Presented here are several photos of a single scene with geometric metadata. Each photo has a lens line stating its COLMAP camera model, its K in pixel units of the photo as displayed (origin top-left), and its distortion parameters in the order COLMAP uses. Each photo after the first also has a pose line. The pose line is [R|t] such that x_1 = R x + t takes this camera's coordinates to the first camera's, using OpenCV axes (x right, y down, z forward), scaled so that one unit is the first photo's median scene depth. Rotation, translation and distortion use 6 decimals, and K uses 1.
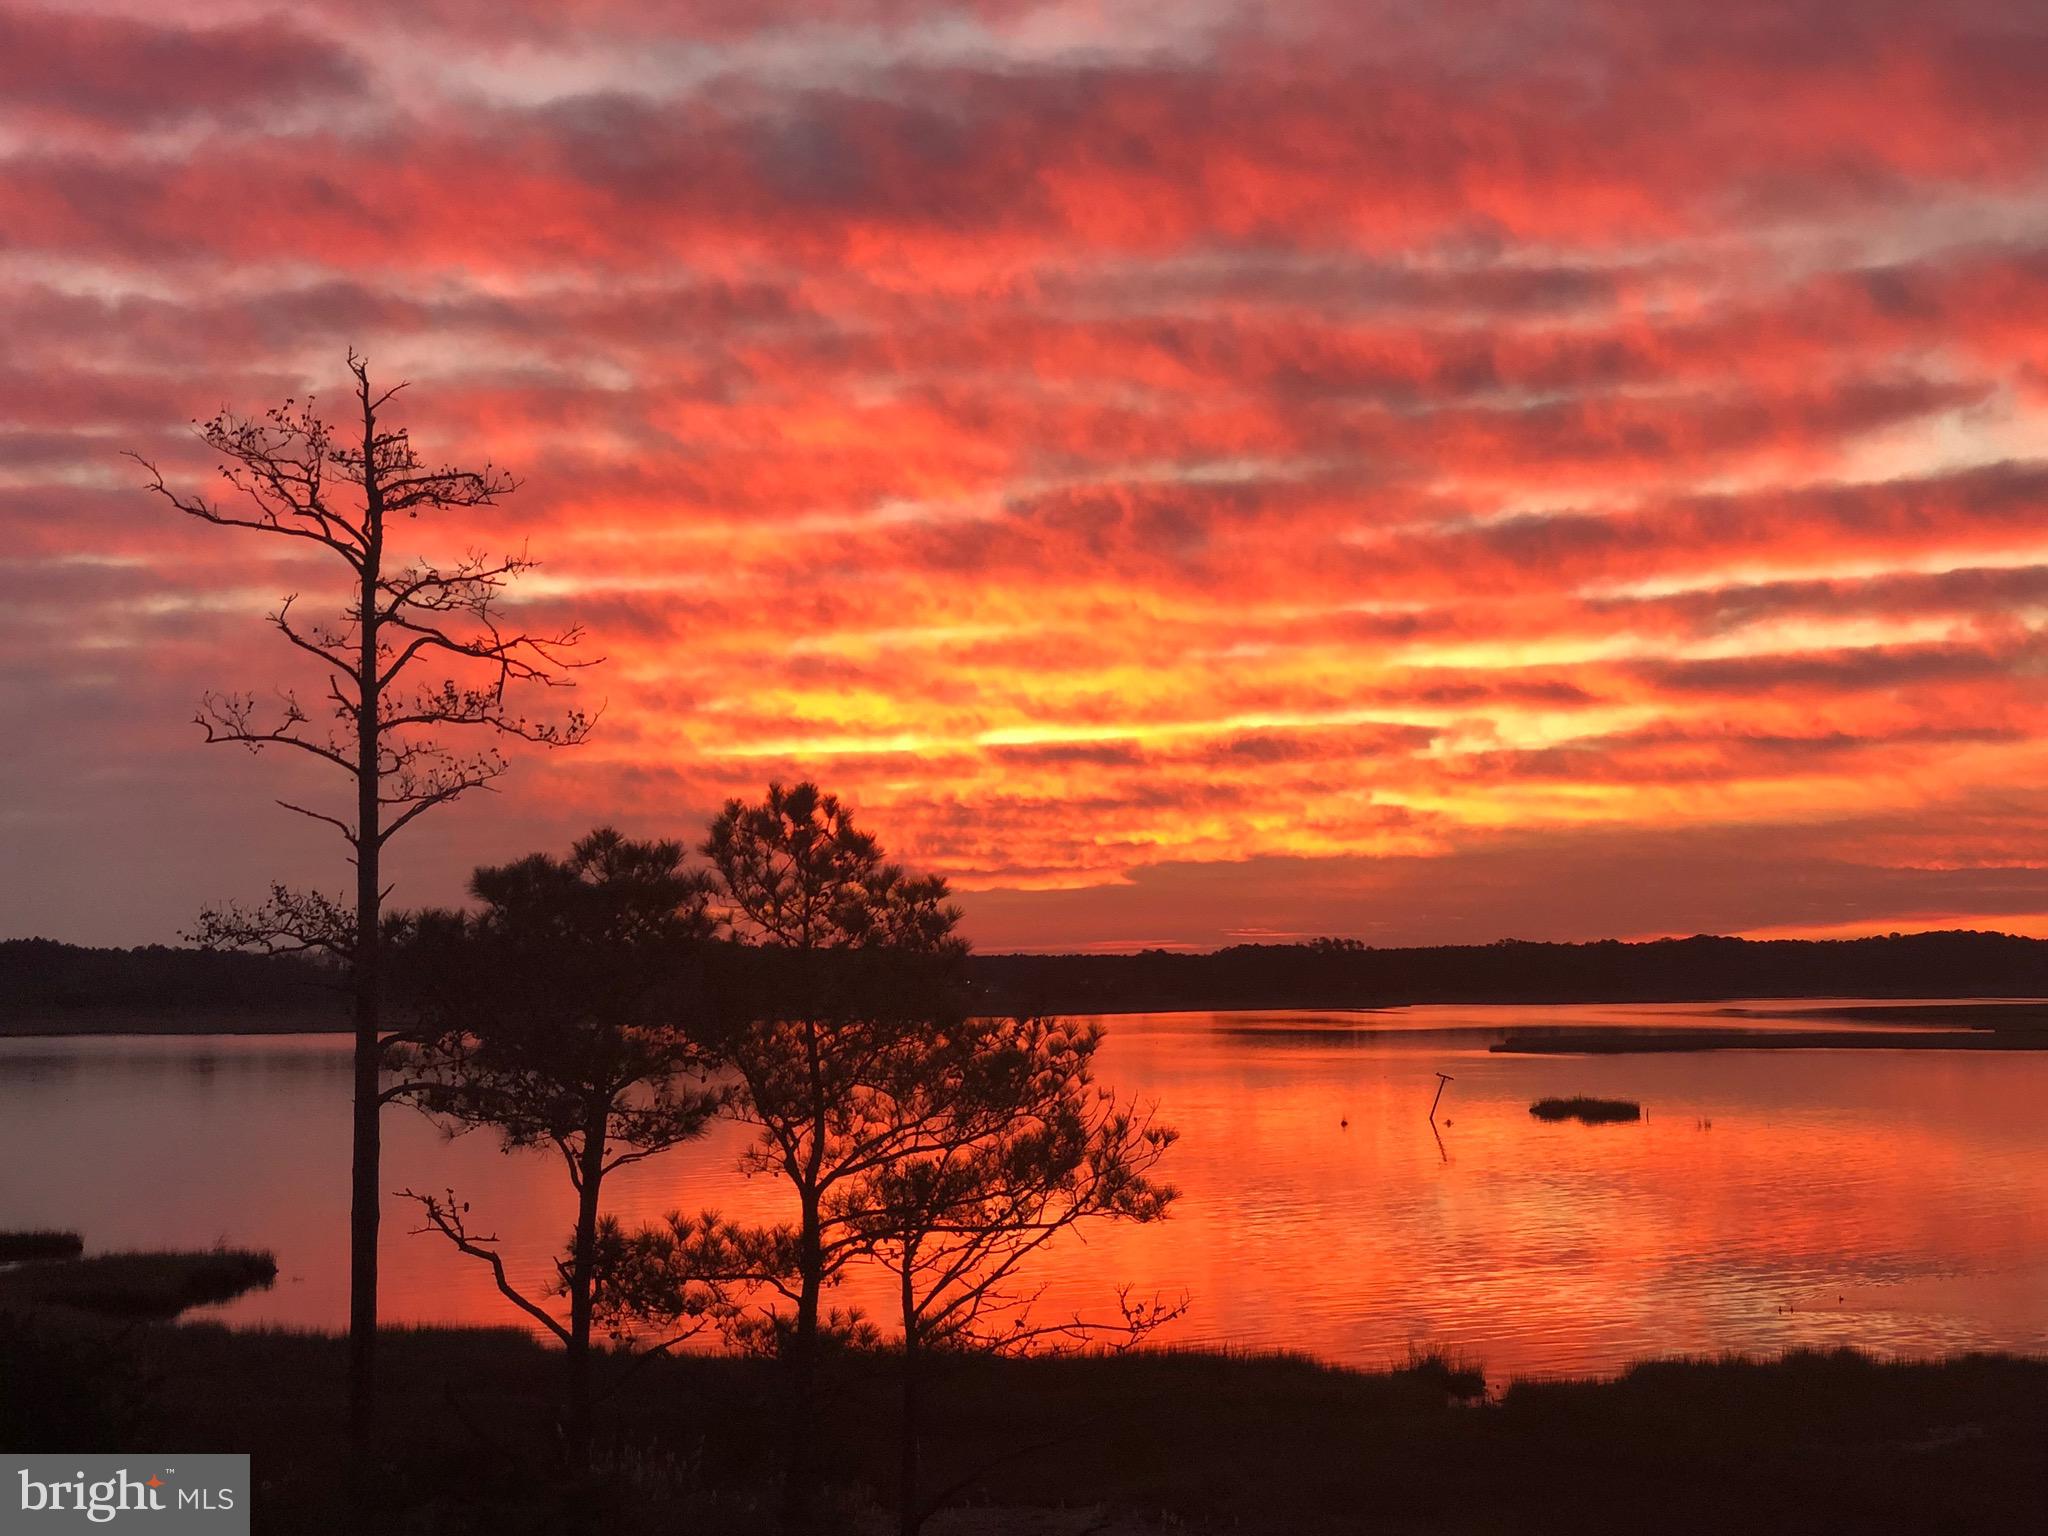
lens RADIAL K [[3136.0, 0, 1045.5], [0, 3136.0, 769.6], [0, 0, 1]] dist [0.041019, 0.000000]
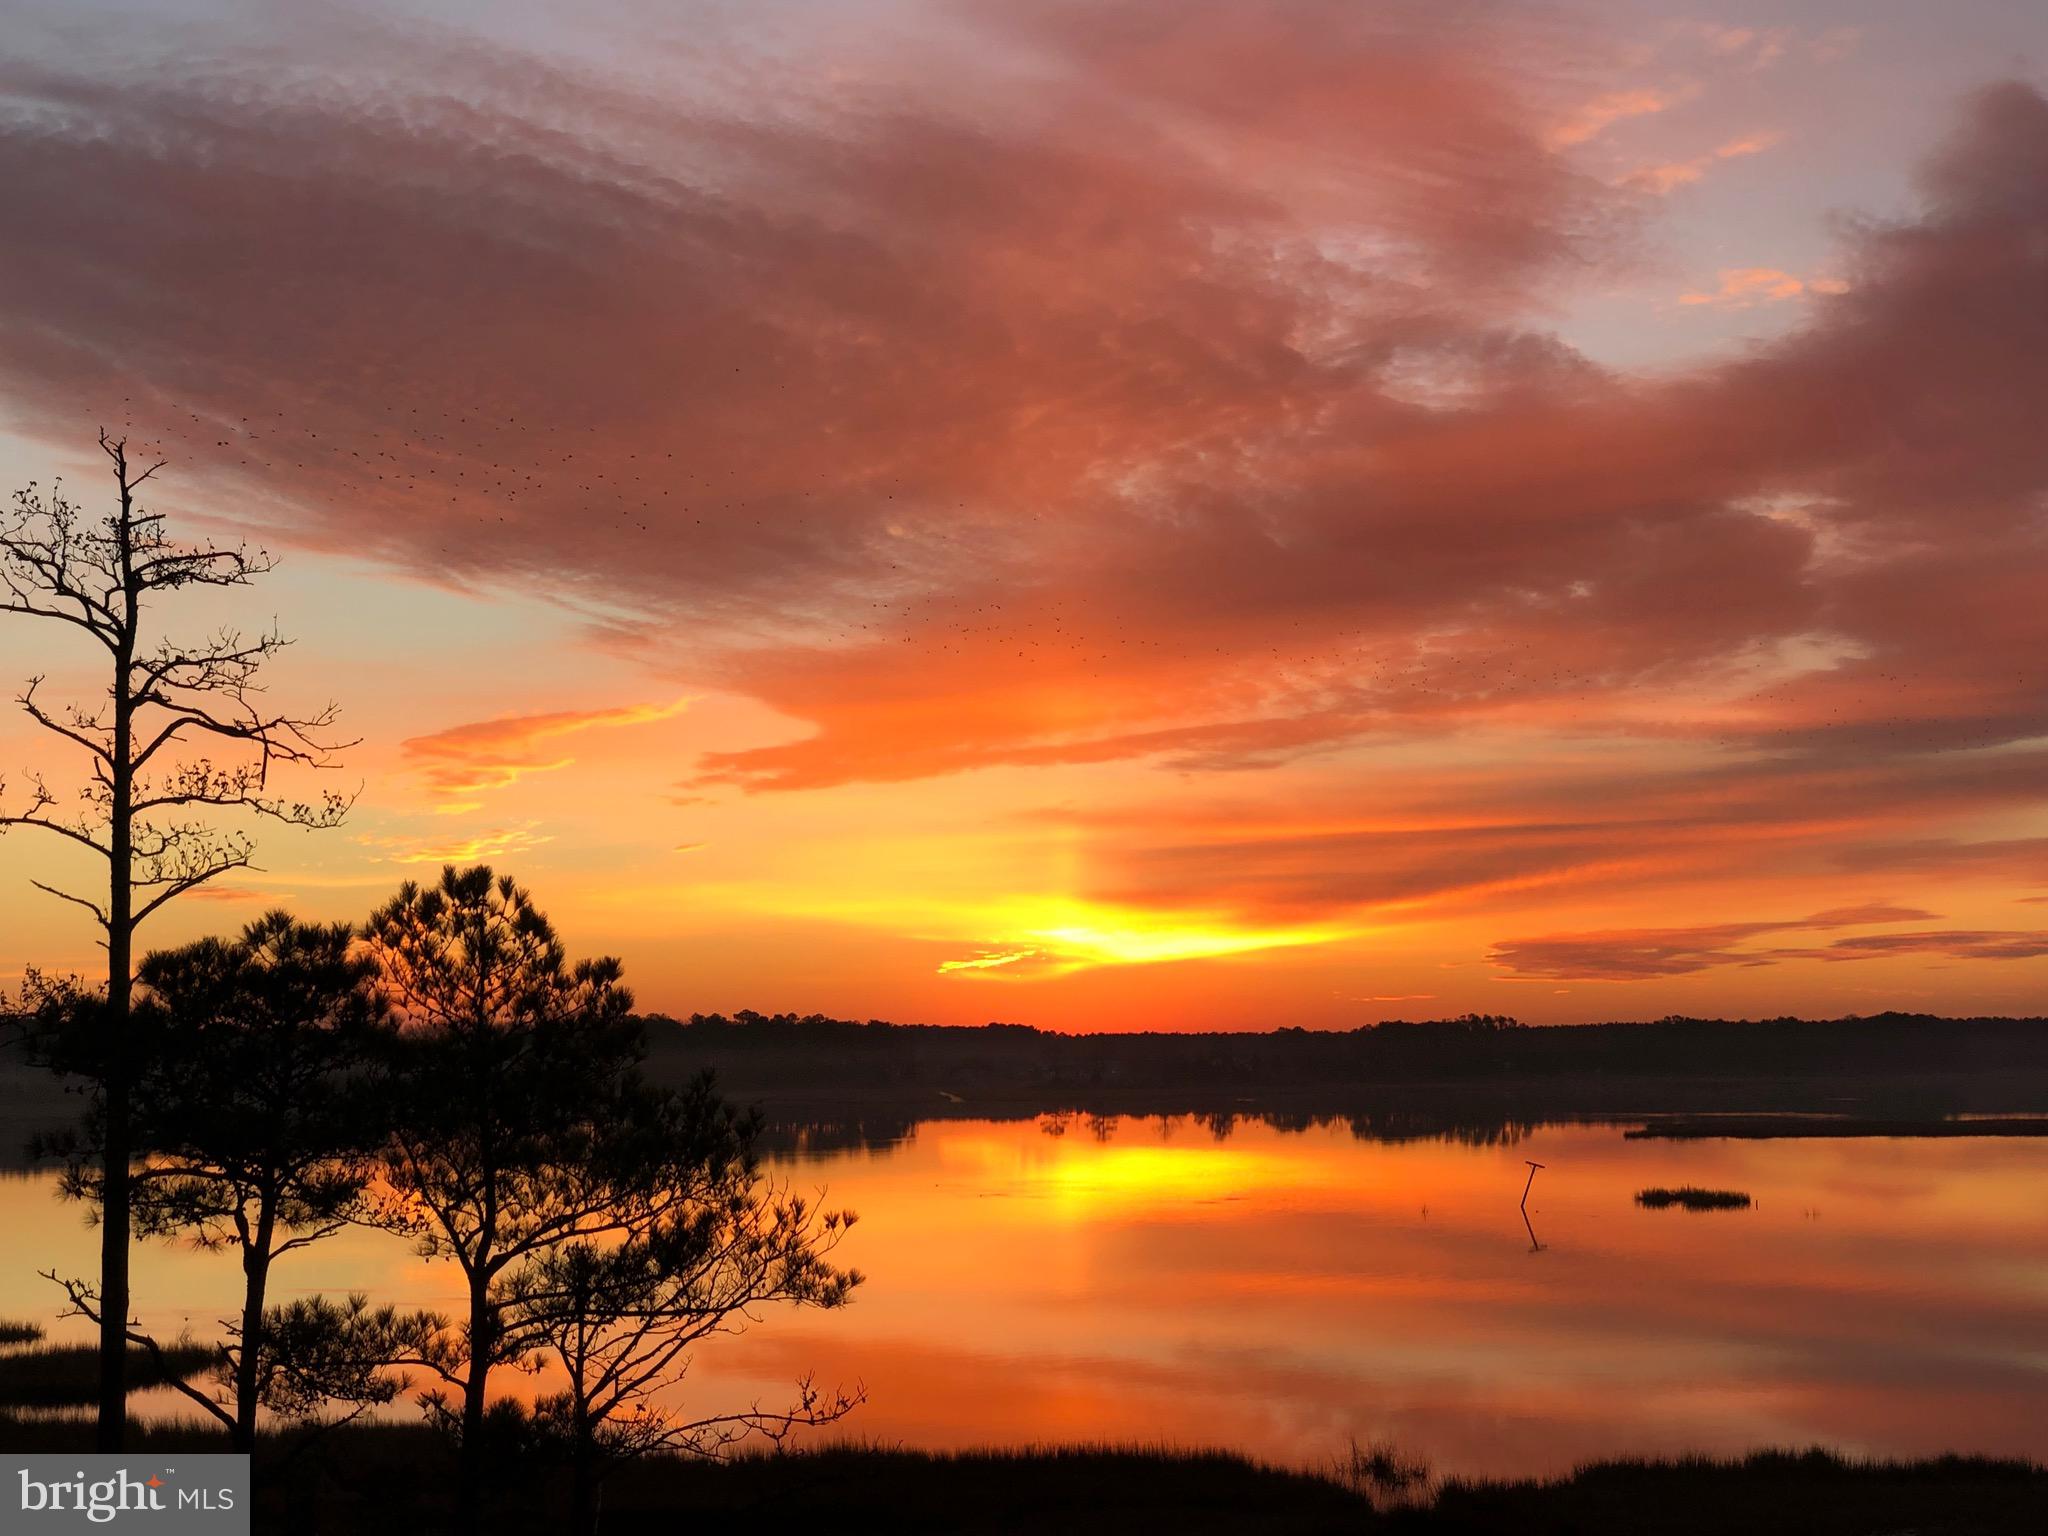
lens RADIAL K [[3350.9, 0, 1008.6], [0, 3350.9, 769.1], [0, 0, 1]] dist [0.055388, 0.000000]
pose [[0.998789, -0.006923, -0.048699, 0.121251], [0.005942, 0.999777, -0.020270, -0.003028], [0.048829, 0.019956, 0.998608, -0.049223]]
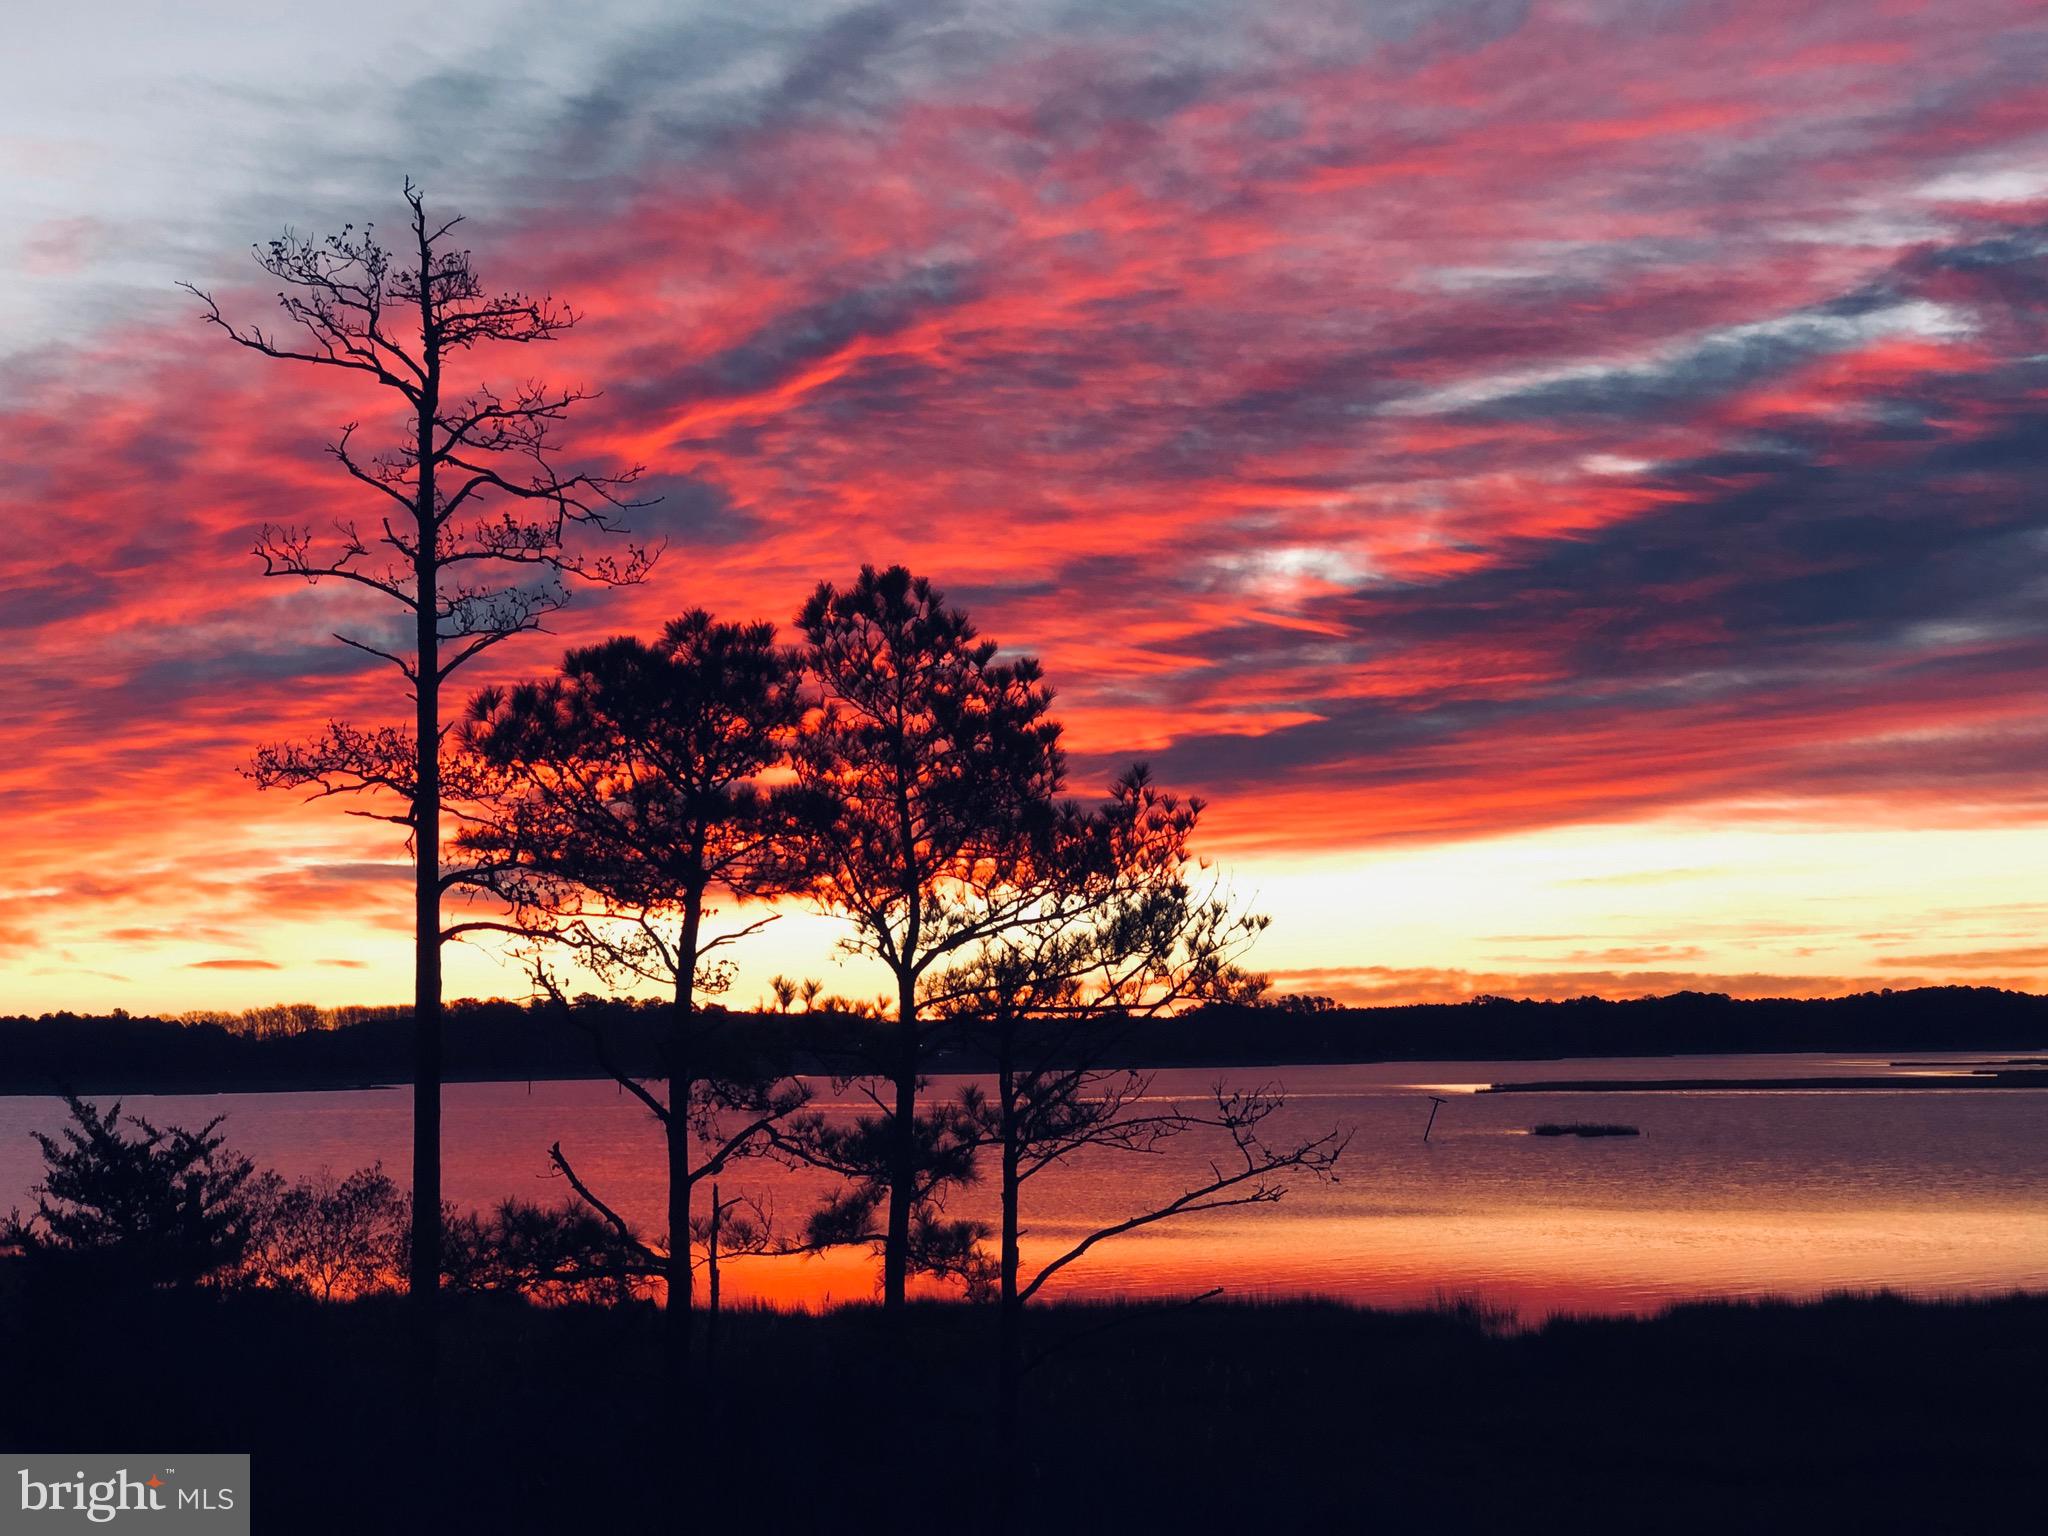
lens RADIAL K [[3254.6, 0, 1025.4], [0, 3254.6, 775.5], [0, 0, 1]] dist [0.042555, 0.000000]
pose [[0.999960, -0.005720, 0.006897, -0.036501], [0.005819, 0.999878, -0.014525, 0.072373], [-0.006813, 0.014565, 0.999871, -0.025106]]
